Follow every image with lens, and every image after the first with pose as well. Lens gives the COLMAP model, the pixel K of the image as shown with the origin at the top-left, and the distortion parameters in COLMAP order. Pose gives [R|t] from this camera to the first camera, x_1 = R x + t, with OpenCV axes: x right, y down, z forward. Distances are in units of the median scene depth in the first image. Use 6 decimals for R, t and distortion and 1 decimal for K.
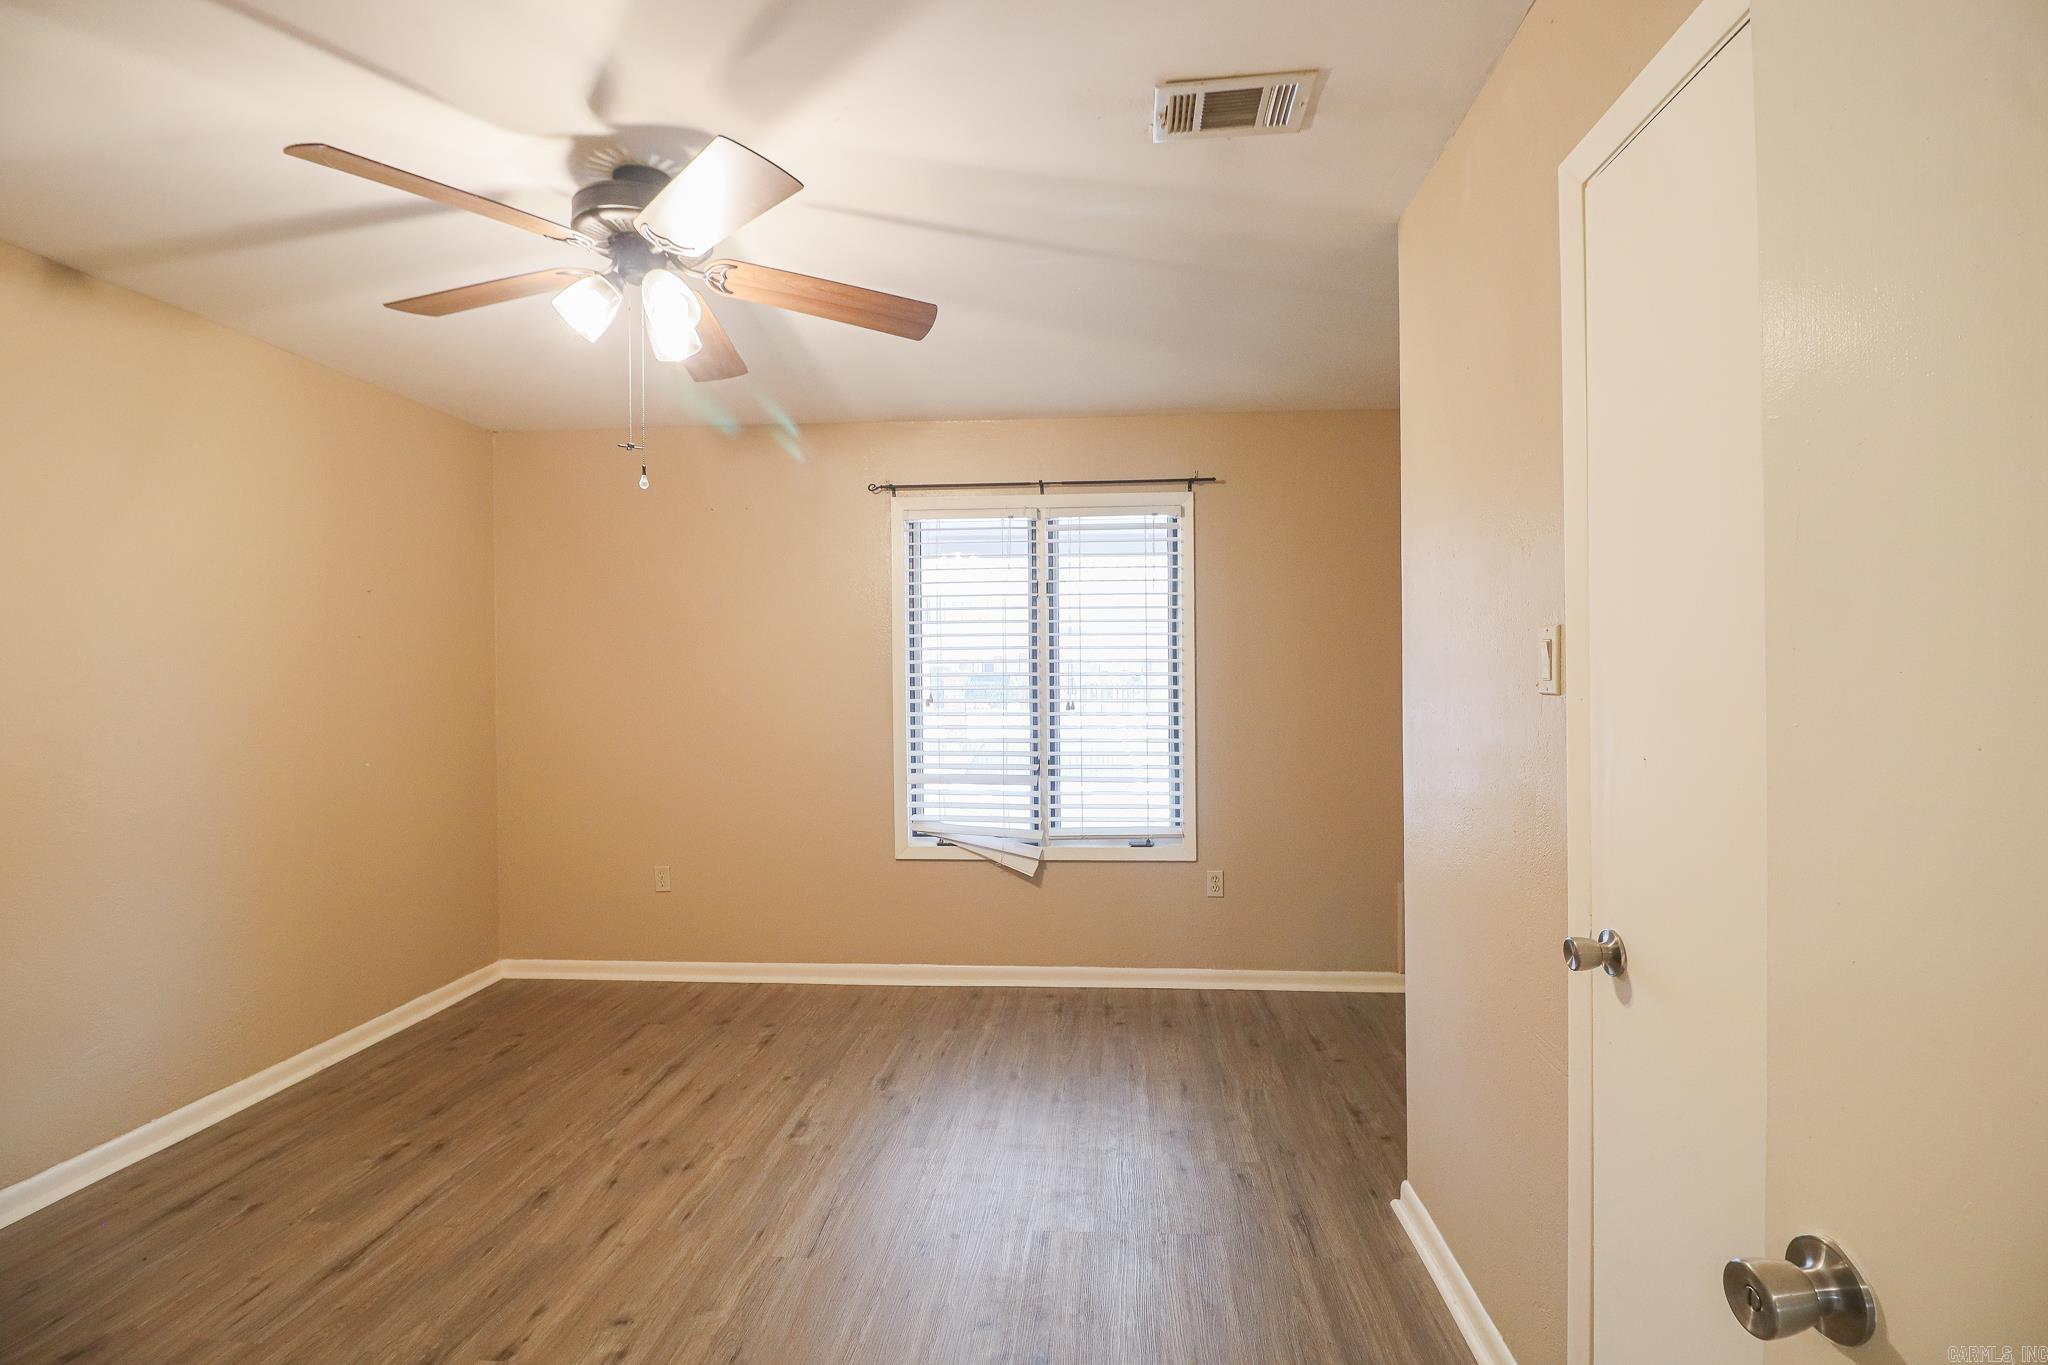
lens RADIAL K [[965.4, 0, 1024.0], [0, 965.4, 682.5], [0, 0, 1]] dist [-0.001771, -0.015137]
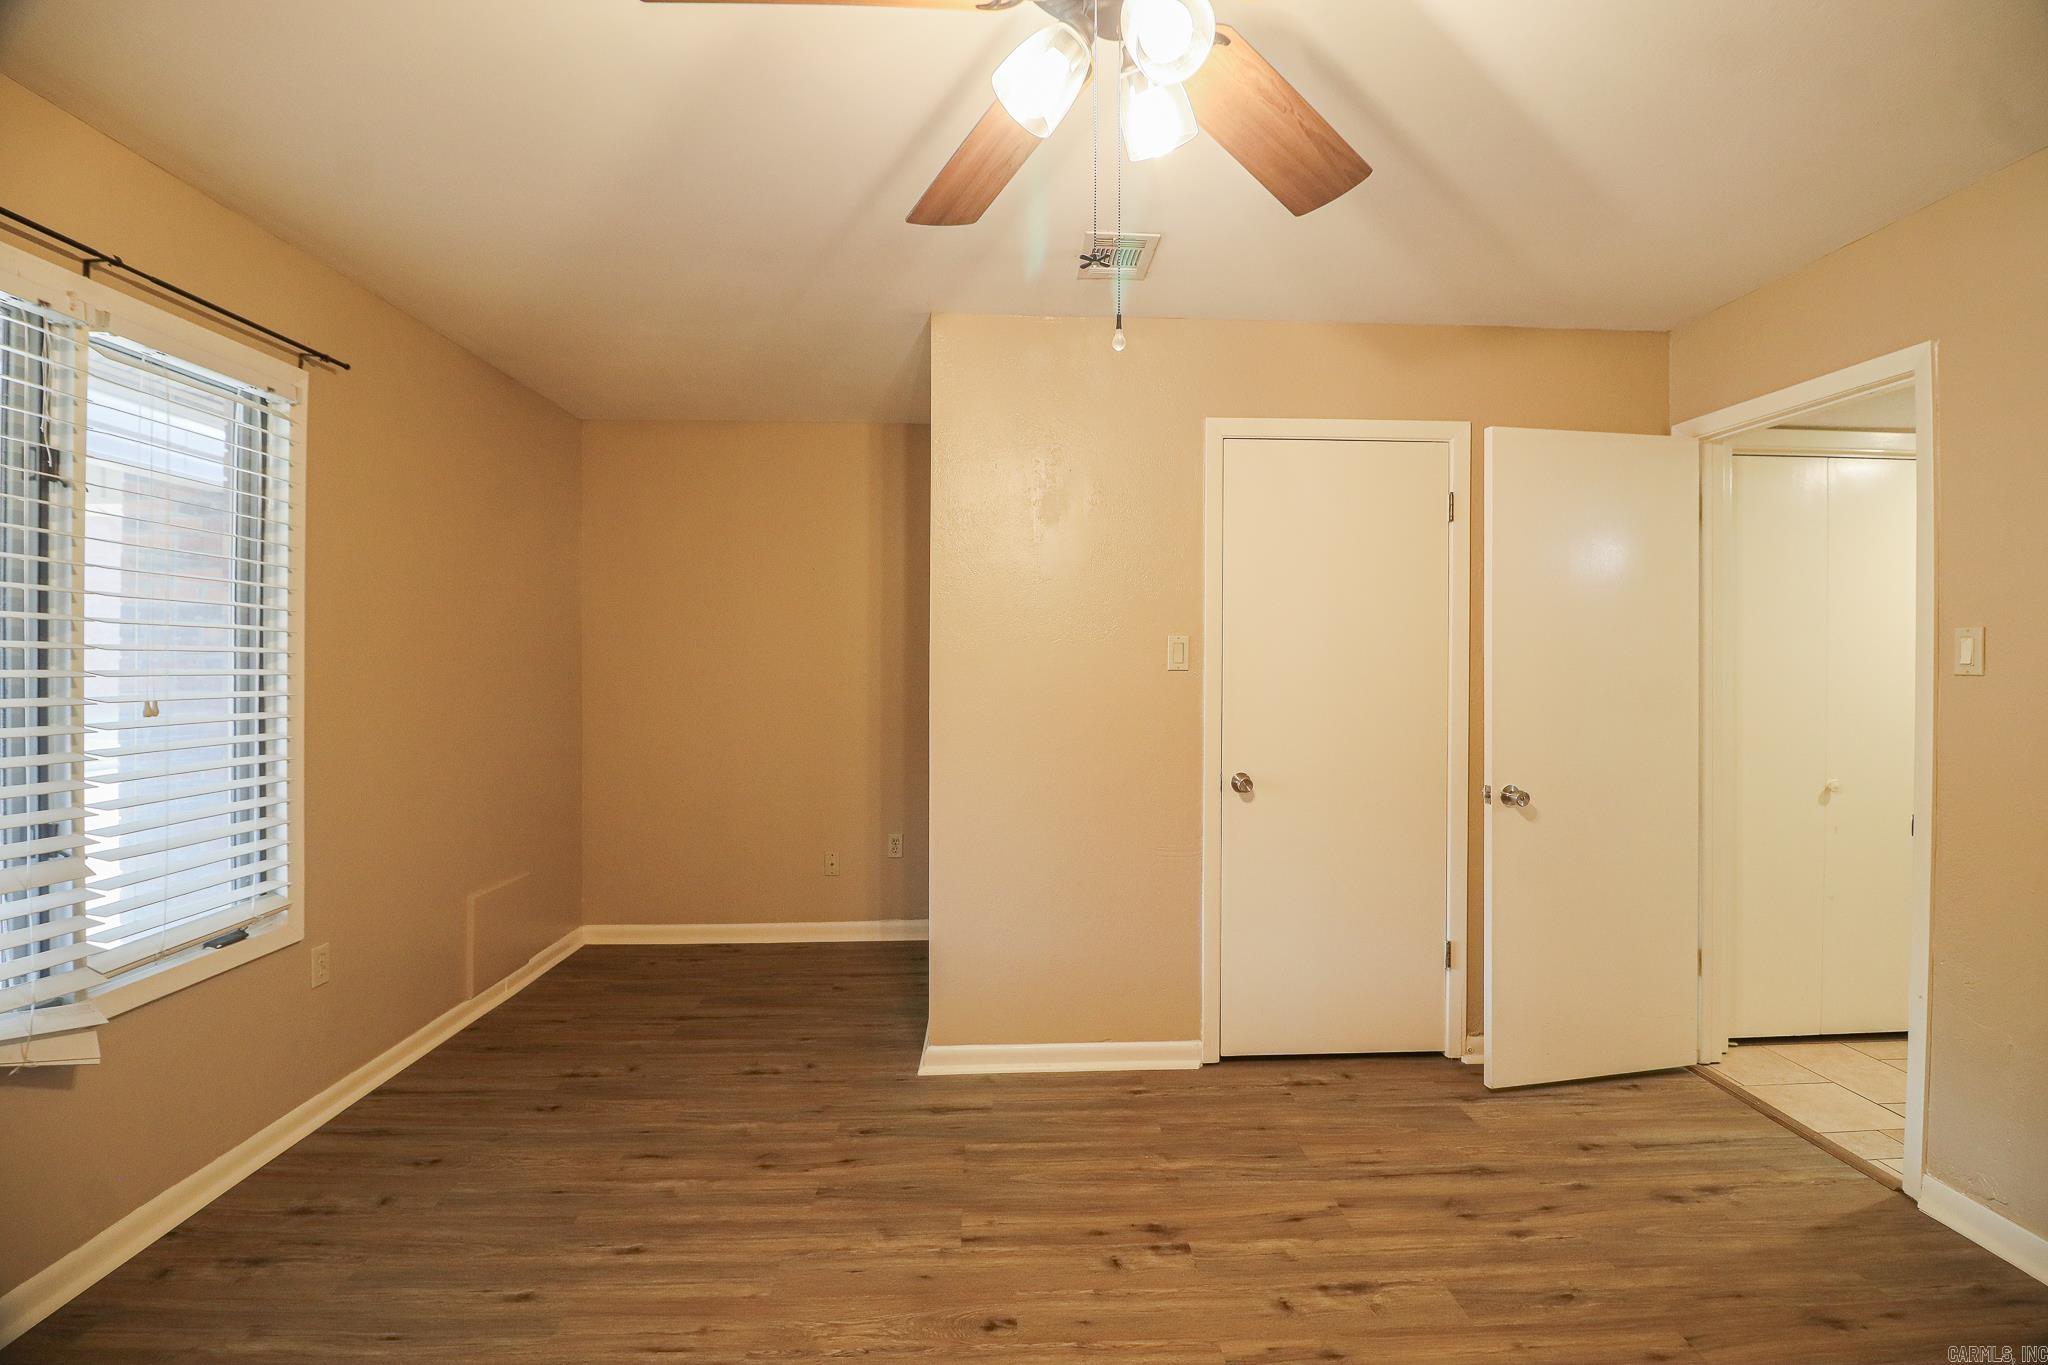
lens RADIAL K [[958.7, 0, 1035.6], [0, 958.7, 666.0], [0, 0, 1]] dist [-0.000309, -0.015136]
pose [[-0.139996, 0.001360, 0.990151, -0.527331], [0.001111, 0.999999, -0.001216, 0.001740], [-0.990151, 0.000930, -0.139997, 0.602141]]
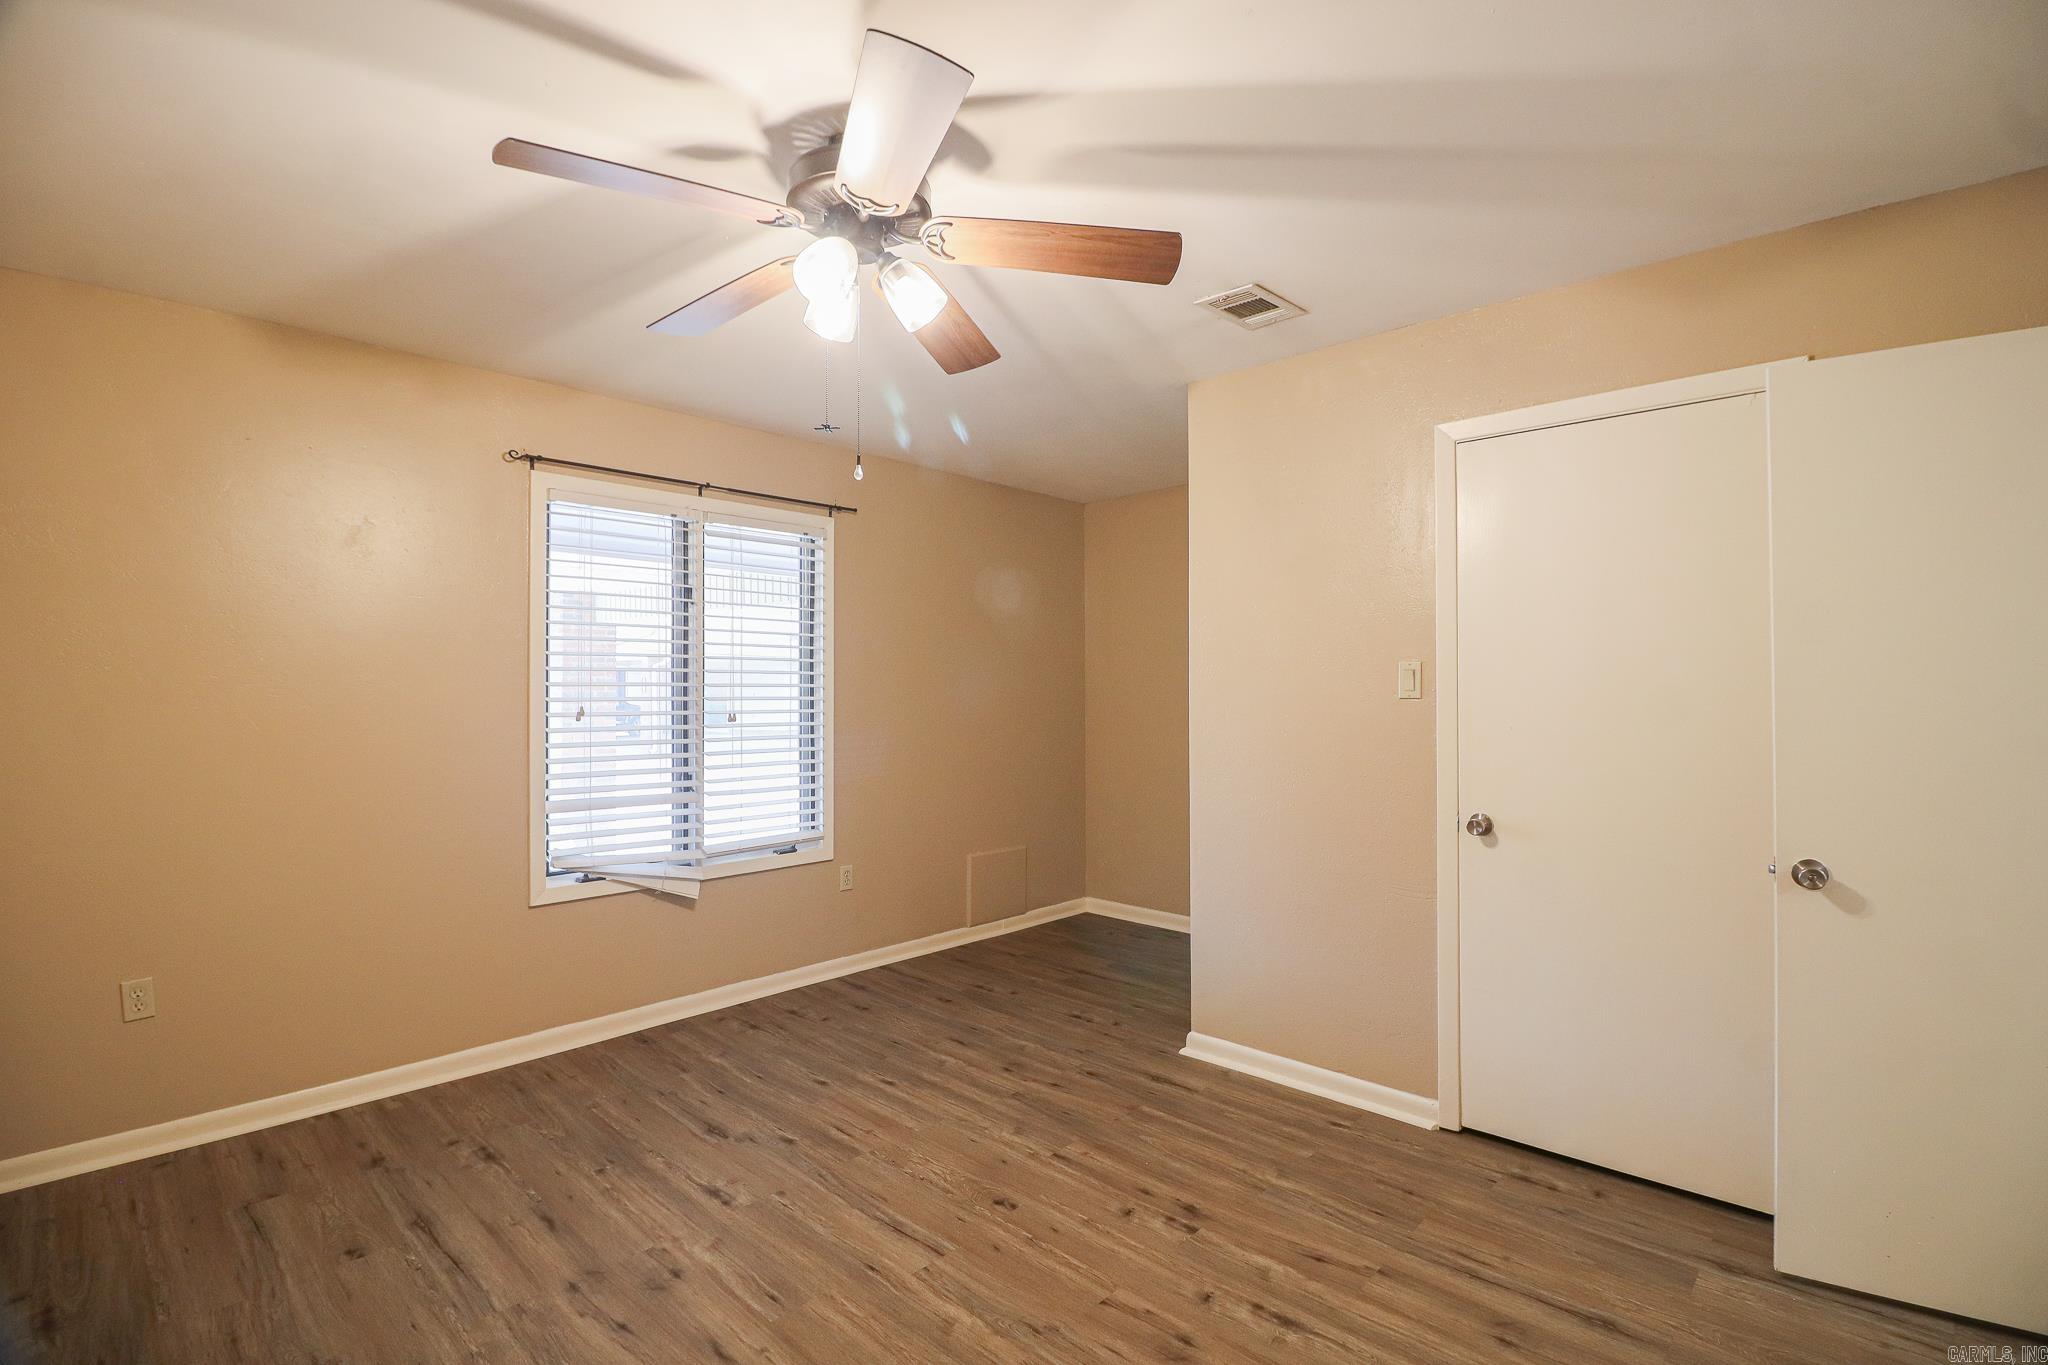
lens RADIAL K [[965.4, 0, 1024.0], [0, 965.4, 682.5], [0, 0, 1]] dist [-0.001771, -0.015137]
pose [[0.625733, 0.011086, 0.779958, -0.532593], [0.000170, 0.999897, -0.014349, 0.002819], [-0.780037, 0.009111, 0.625667, 0.157680]]
